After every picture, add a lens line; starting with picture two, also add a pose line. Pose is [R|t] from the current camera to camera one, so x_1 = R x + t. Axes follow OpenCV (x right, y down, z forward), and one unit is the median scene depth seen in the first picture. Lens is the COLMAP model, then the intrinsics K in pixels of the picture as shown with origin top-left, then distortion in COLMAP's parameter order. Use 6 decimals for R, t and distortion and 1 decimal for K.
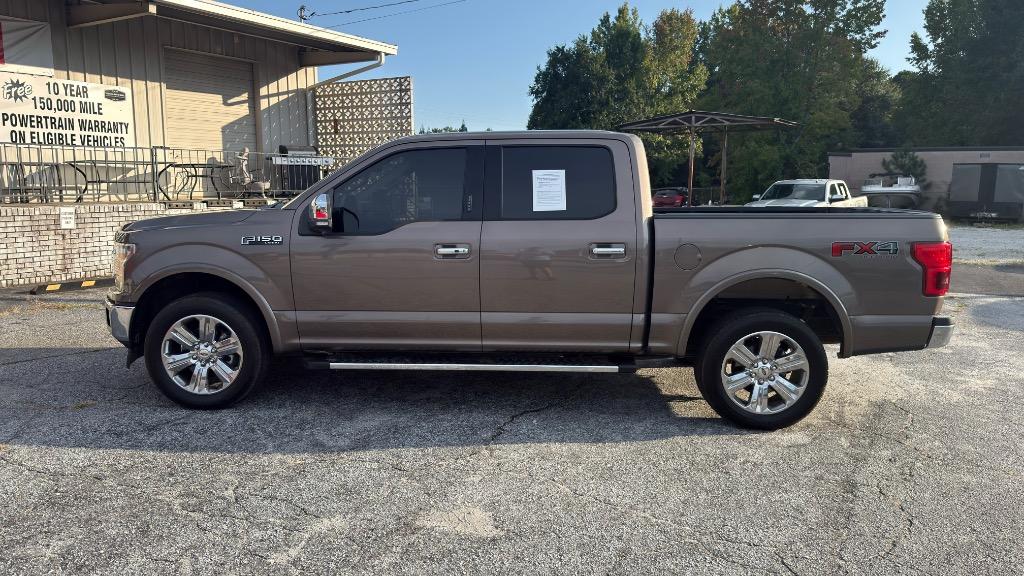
lens RADIAL K [[732.2, 0, 509.3], [0, 732.2, 283.1], [0, 0, 1]] dist [0.029156, -0.034730]
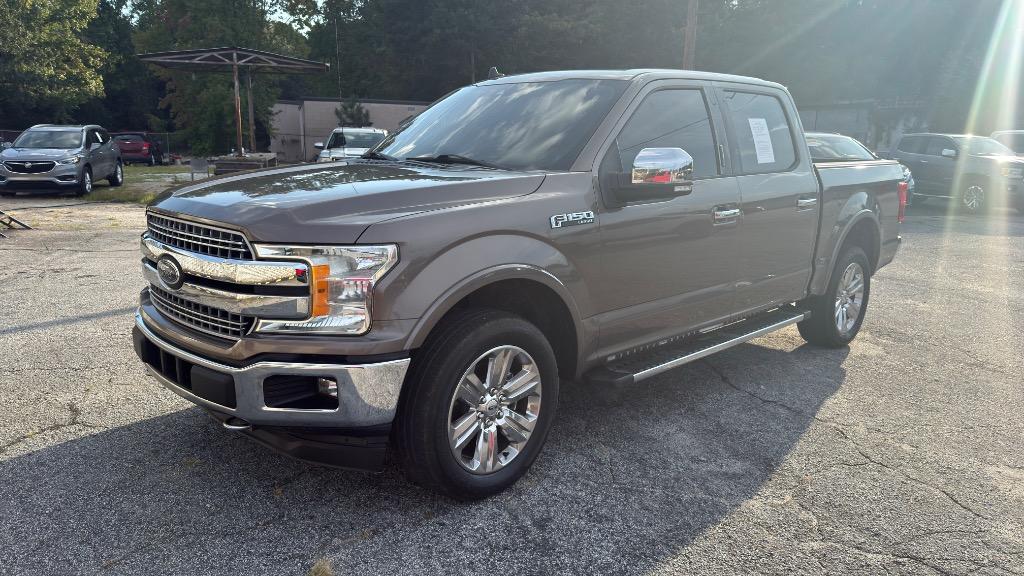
lens RADIAL K [[732.2, 0, 509.3], [0, 732.2, 283.1], [0, 0, 1]] dist [0.029156, -0.034730]
pose [[0.685025, -0.135502, 0.715807, -0.205738], [0.084262, 0.990693, 0.106899, -0.017762], [-0.723630, -0.012913, 0.690067, 0.139821]]
